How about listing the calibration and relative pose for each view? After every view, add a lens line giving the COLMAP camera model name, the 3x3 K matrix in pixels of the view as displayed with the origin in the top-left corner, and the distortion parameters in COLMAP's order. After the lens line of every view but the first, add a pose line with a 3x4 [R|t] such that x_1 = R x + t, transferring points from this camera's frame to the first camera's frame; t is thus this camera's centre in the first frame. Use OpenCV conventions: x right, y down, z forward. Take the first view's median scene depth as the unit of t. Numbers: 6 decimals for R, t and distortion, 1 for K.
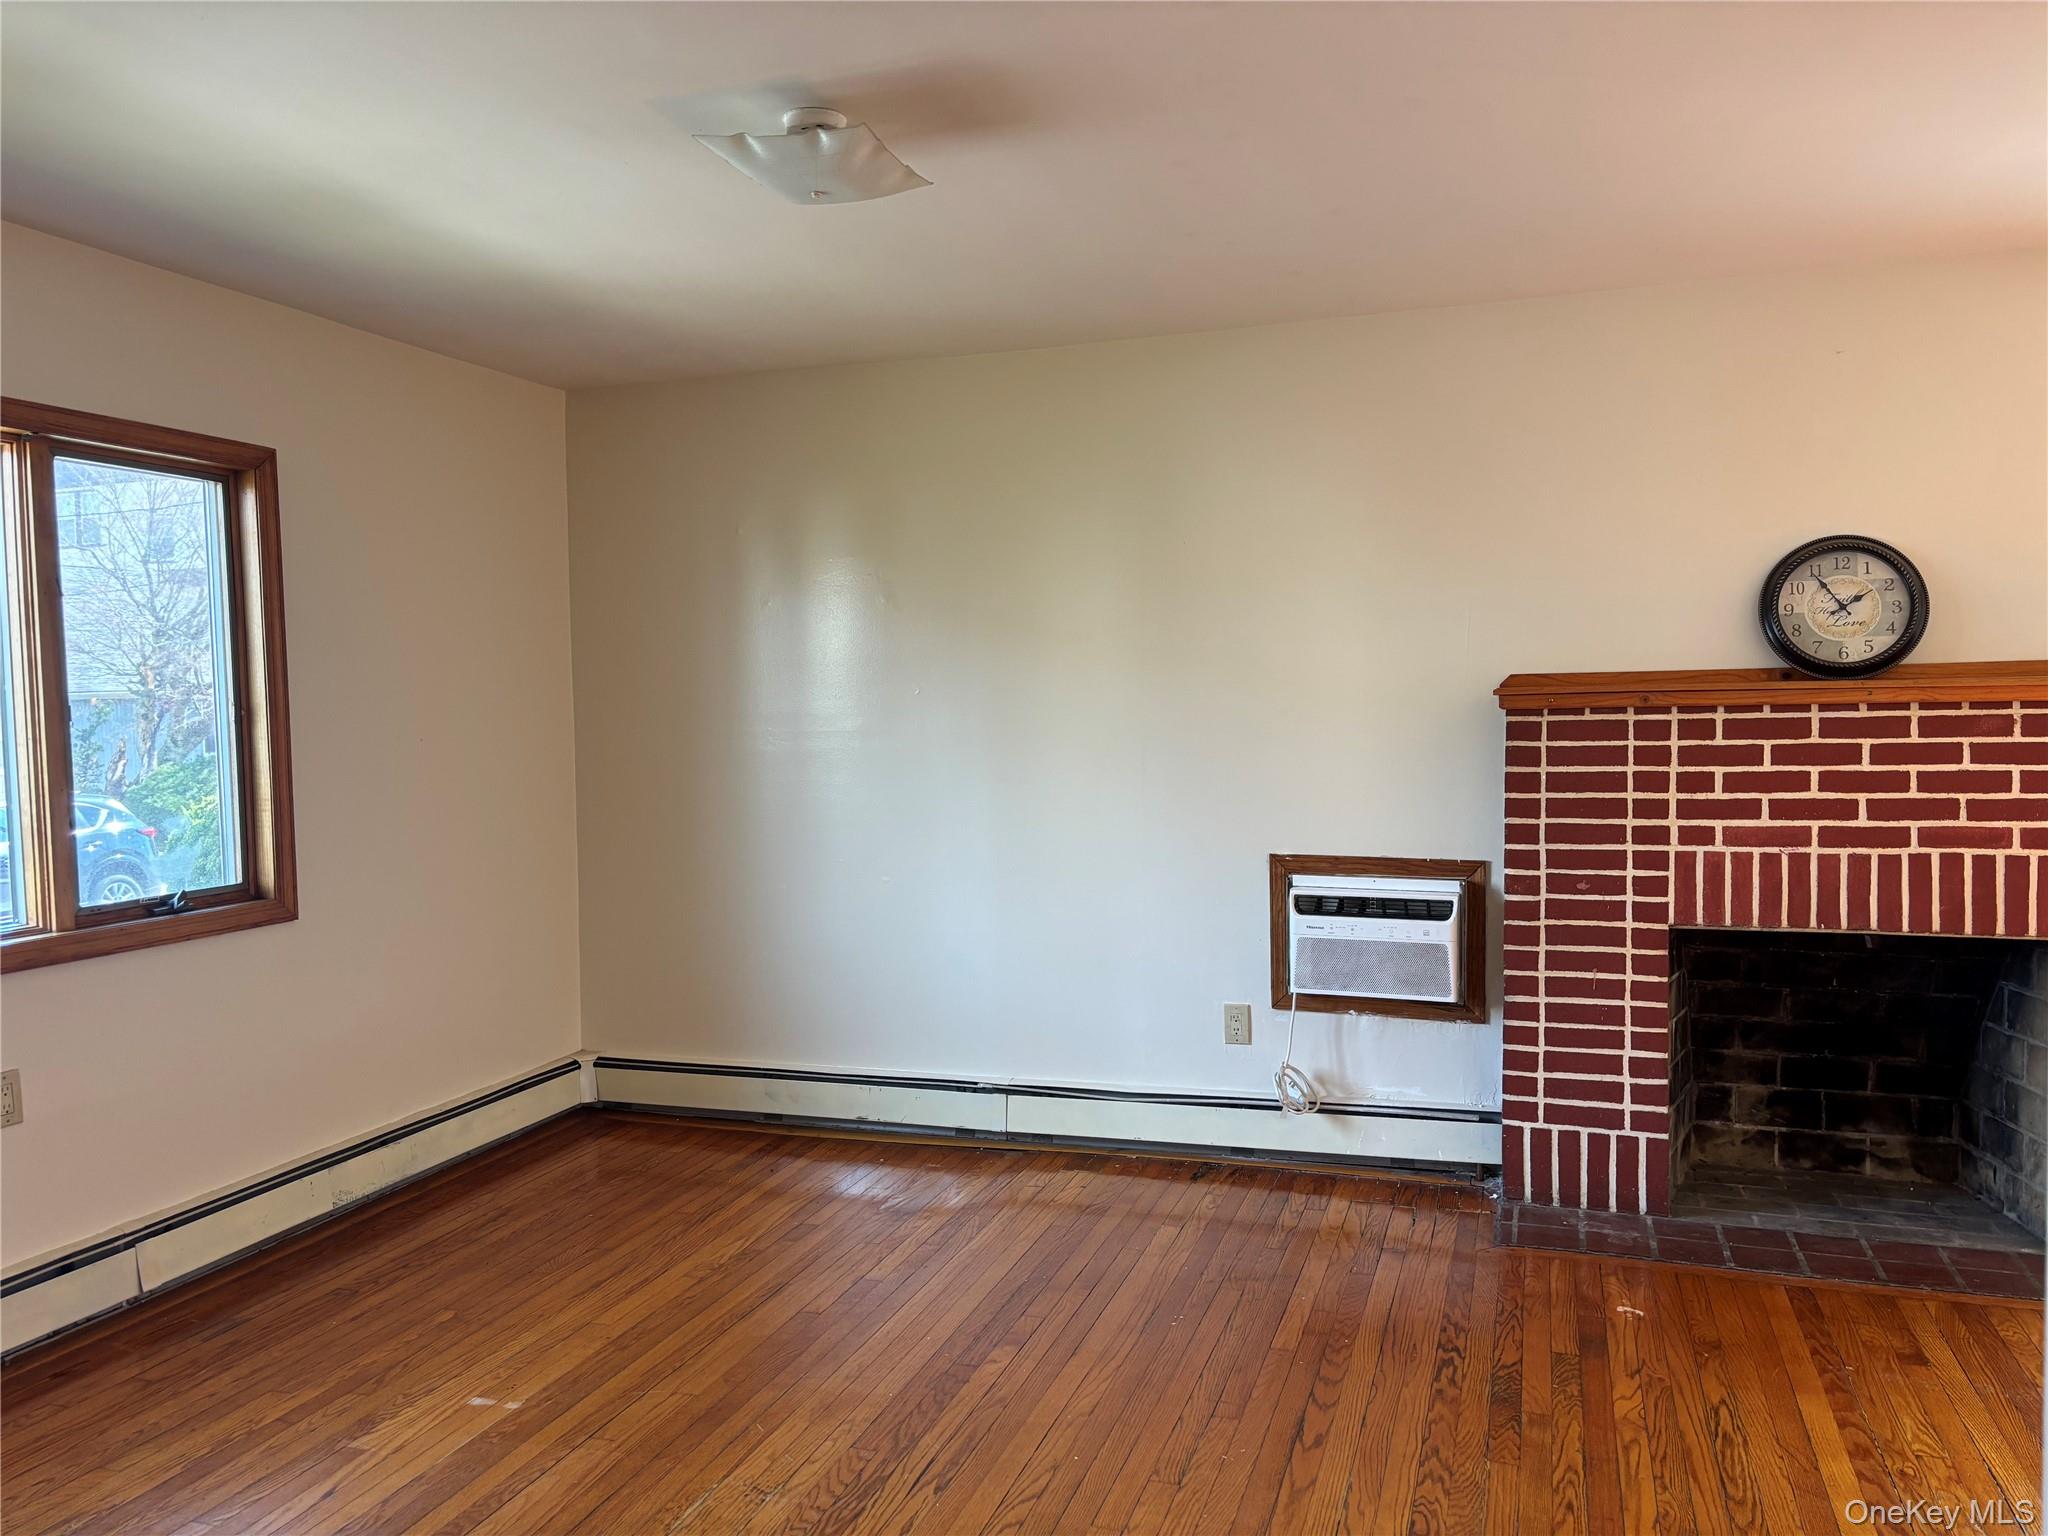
lens RADIAL K [[1520.8, 0, 1024.0], [0, 1520.8, 768.0], [0, 0, 1]] dist [-0.000312, -0.002010]
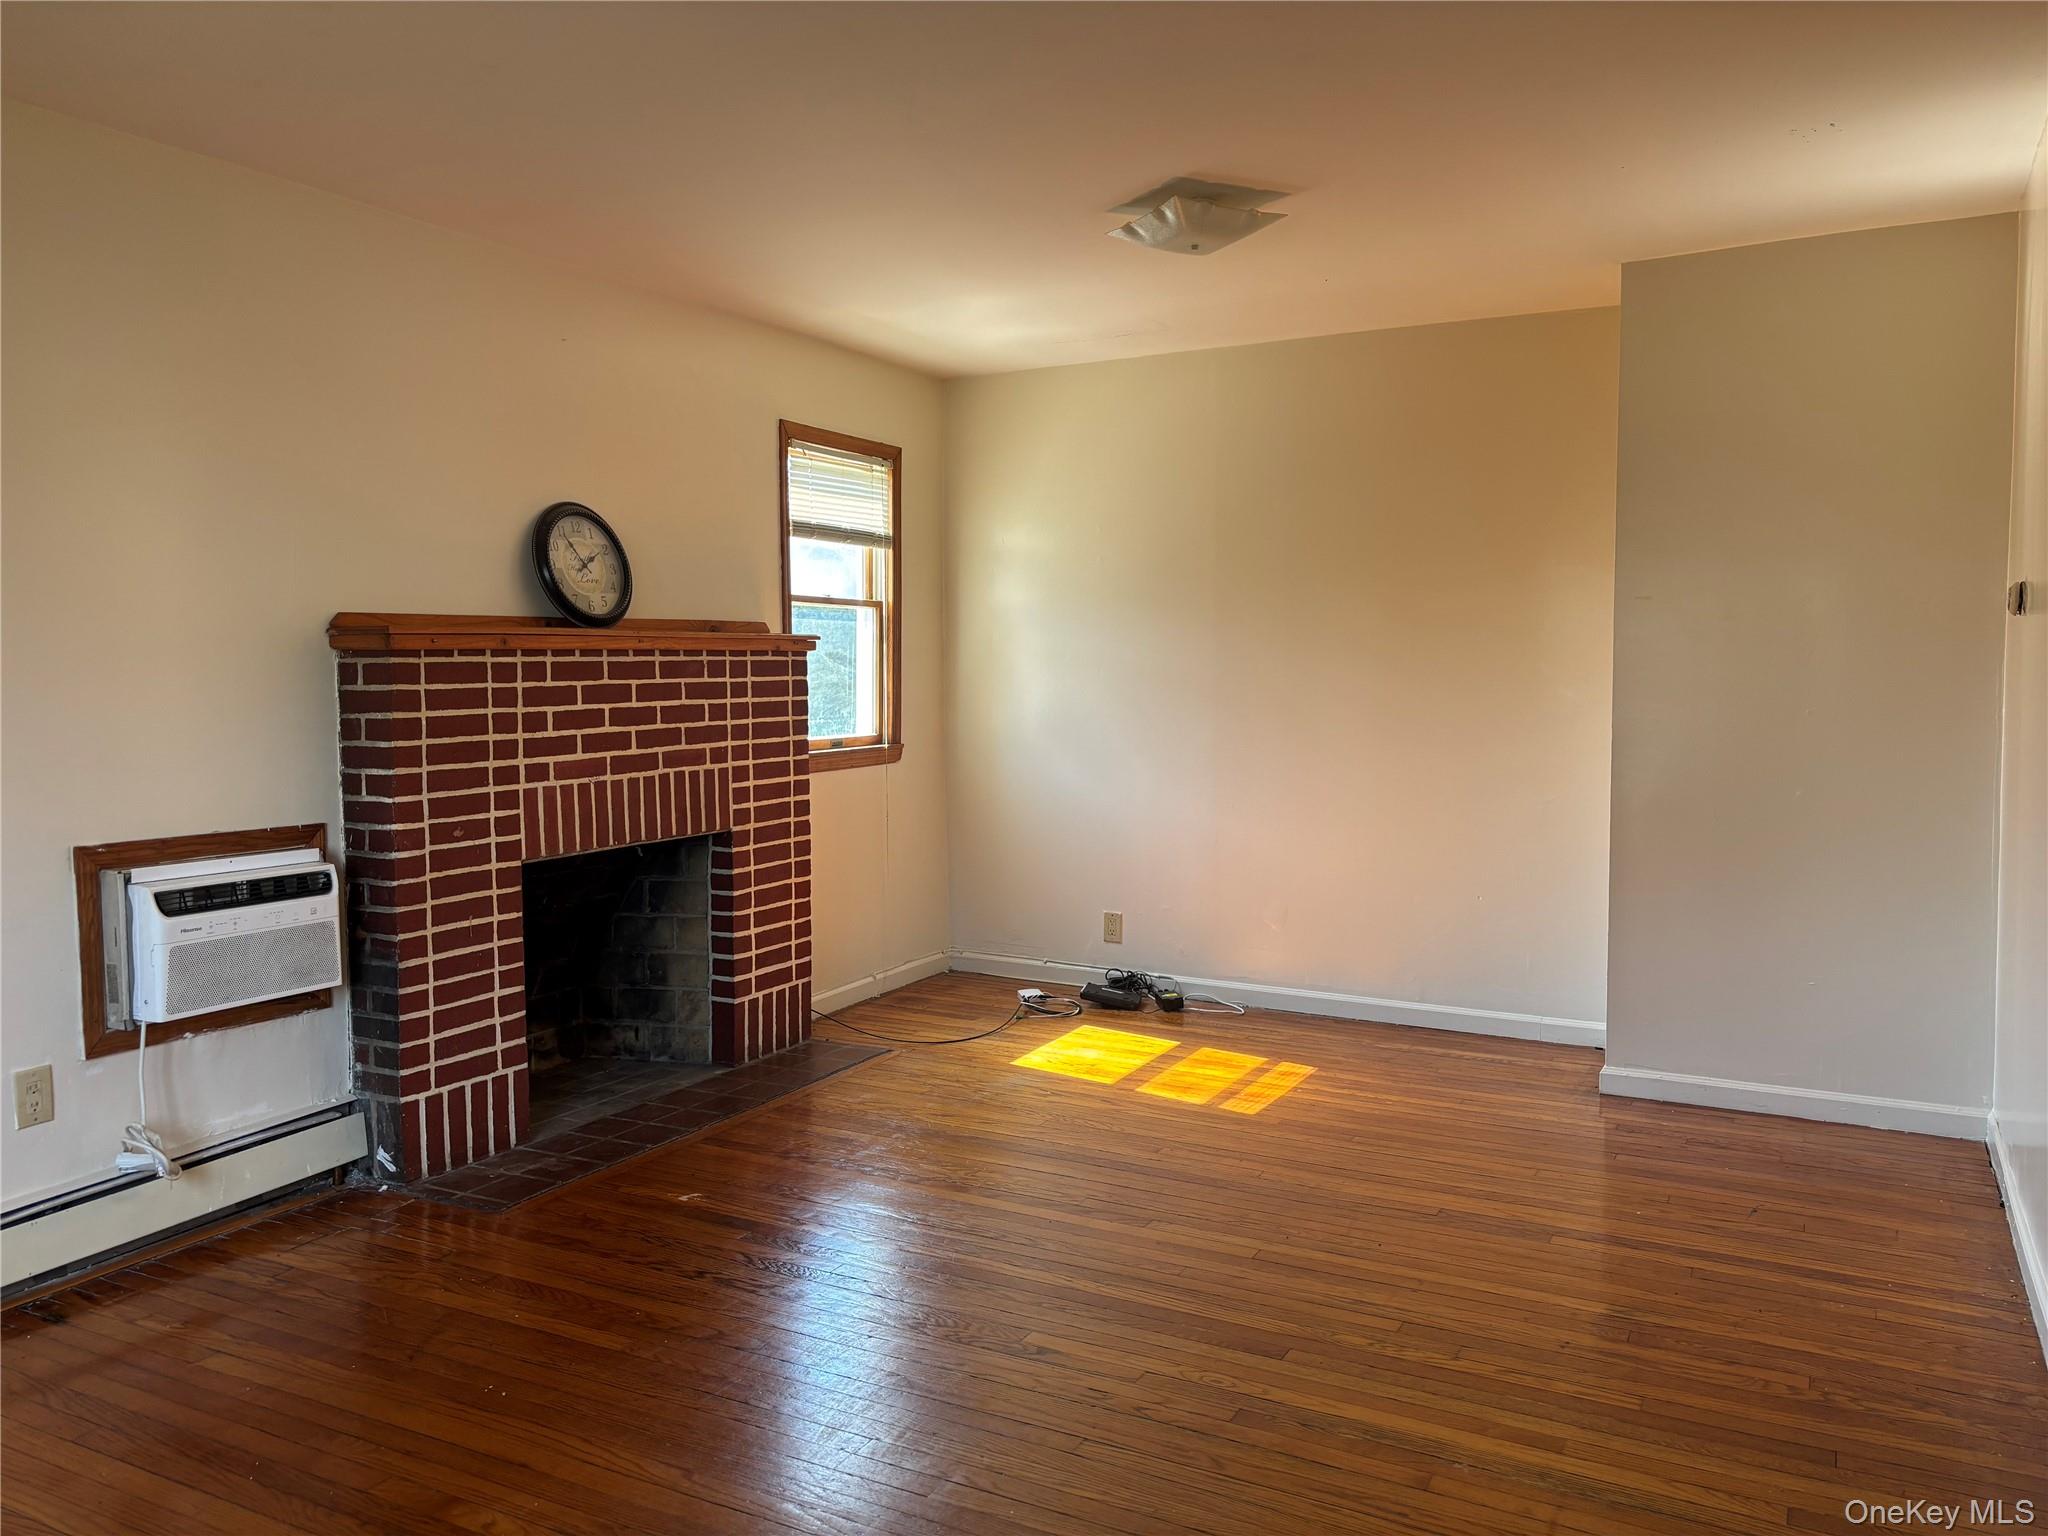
lens RADIAL K [[1520.8, 0, 1024.0], [0, 1520.8, 768.0], [0, 0, 1]] dist [-0.000312, -0.002010]
pose [[0.148400, -0.053896, 0.987458, -0.543479], [0.047369, 0.997755, 0.047339, 0.007286], [-0.987792, 0.039750, 0.150620, 0.502733]]
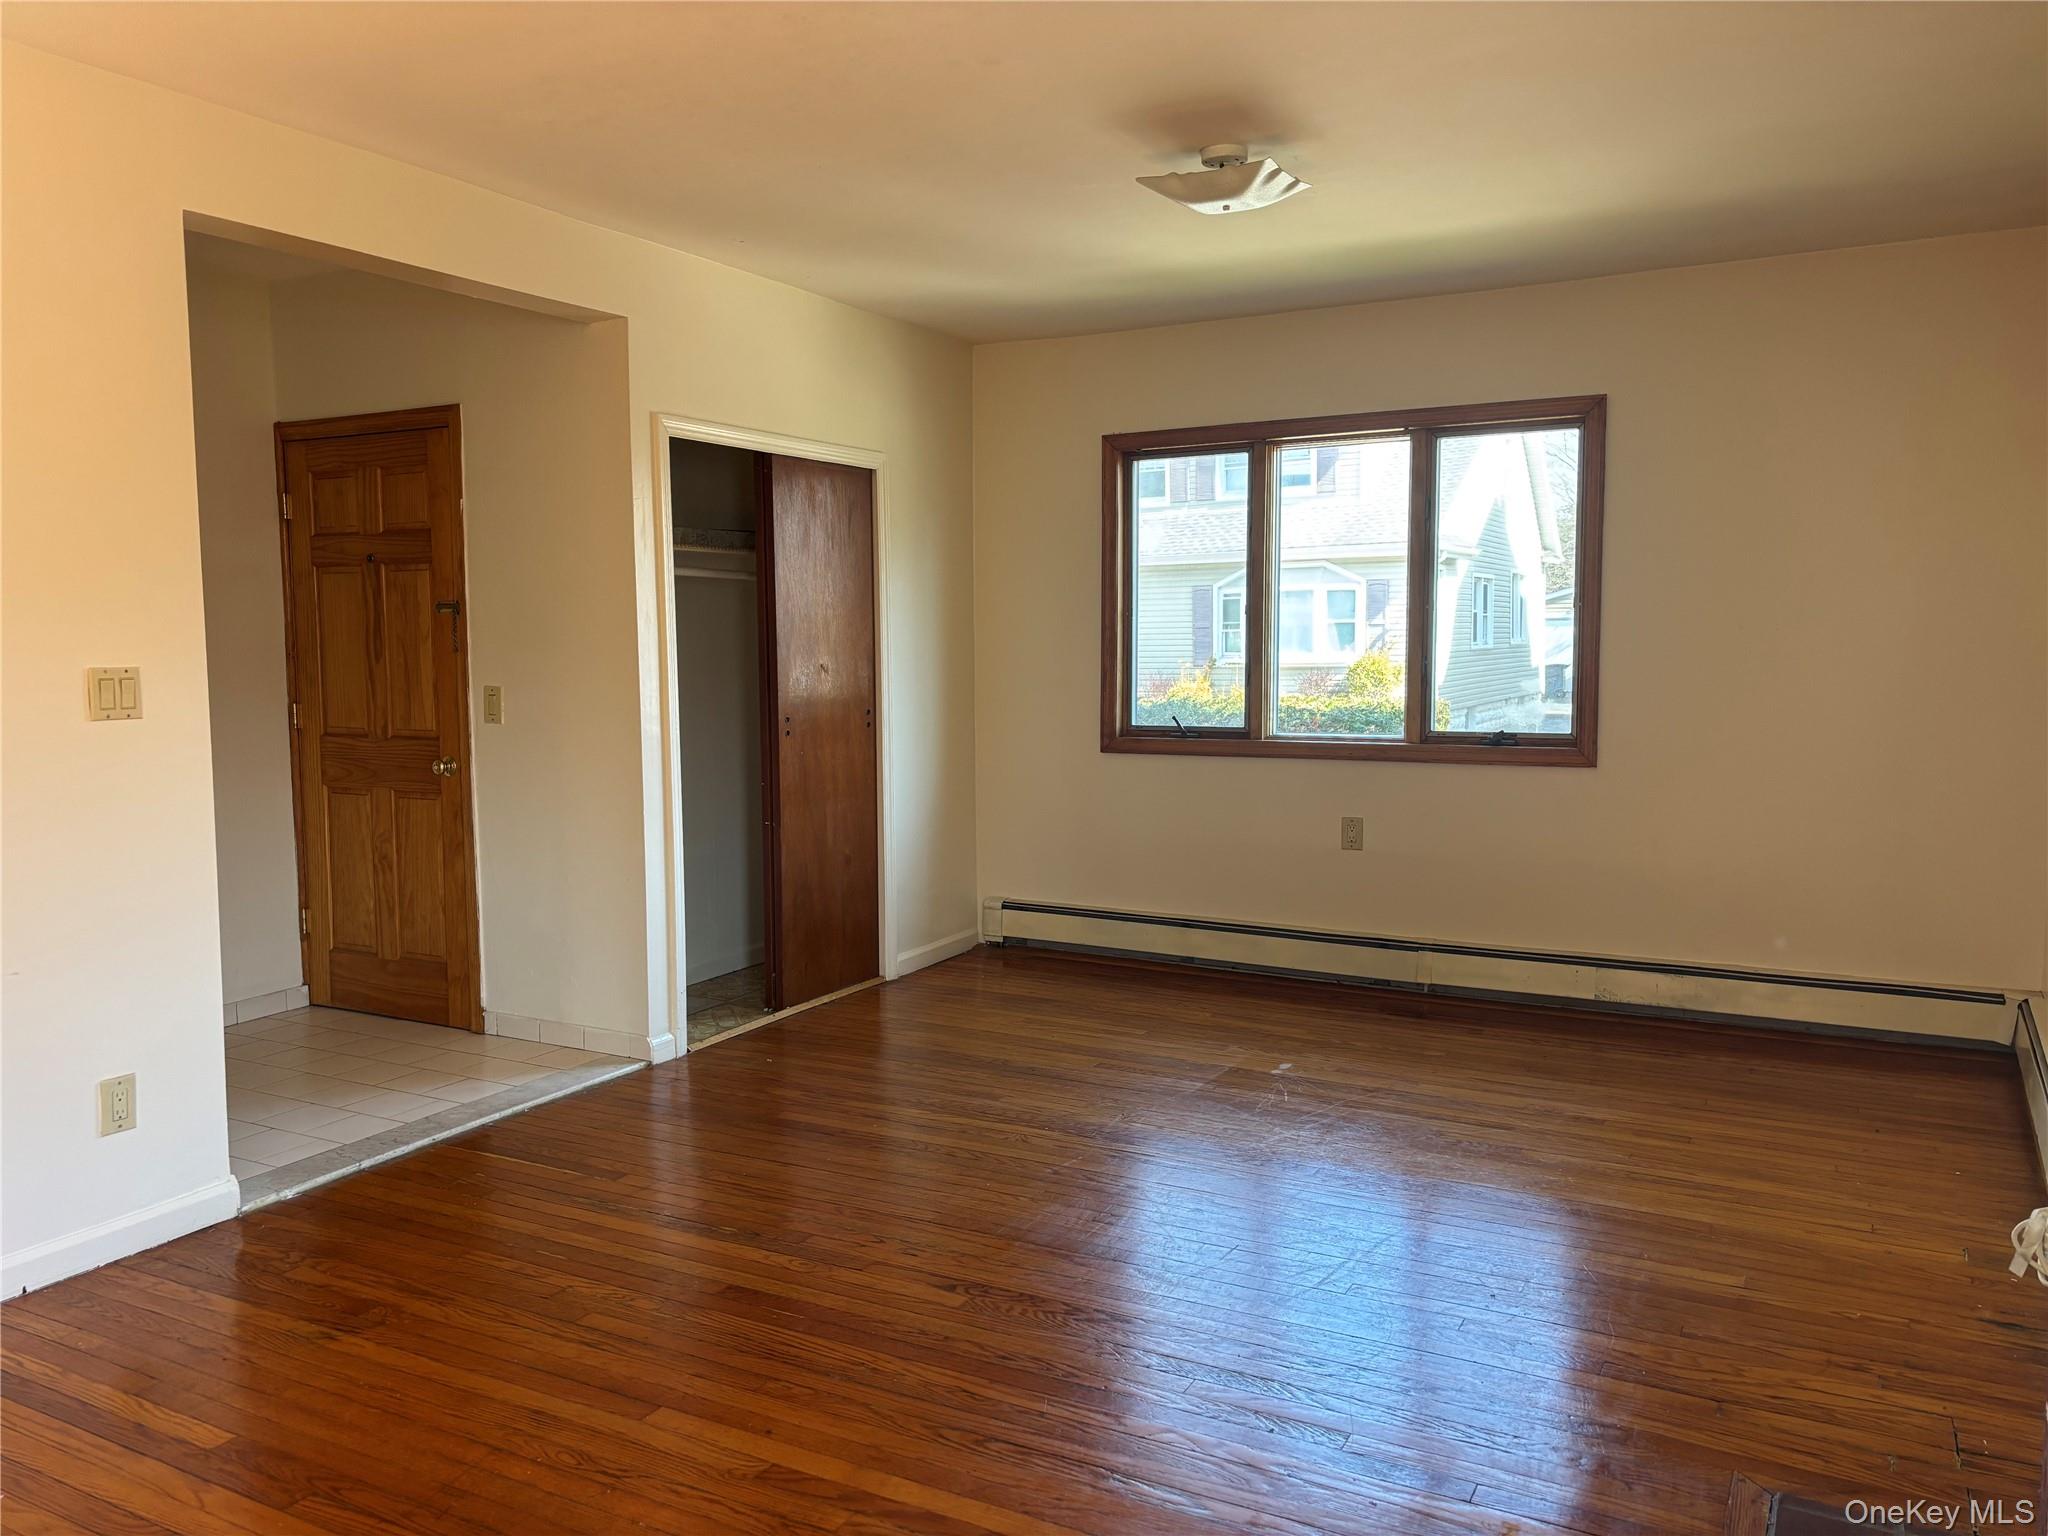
lens RADIAL K [[1520.8, 0, 1024.0], [0, 1520.8, 768.0], [0, 0, 1]] dist [-0.000312, -0.002010]
pose [[-0.158228, 0.106724, -0.981618, 0.885846], [-0.034193, 0.992953, 0.113468, -0.029117], [0.986810, 0.051518, -0.153464, 0.756425]]
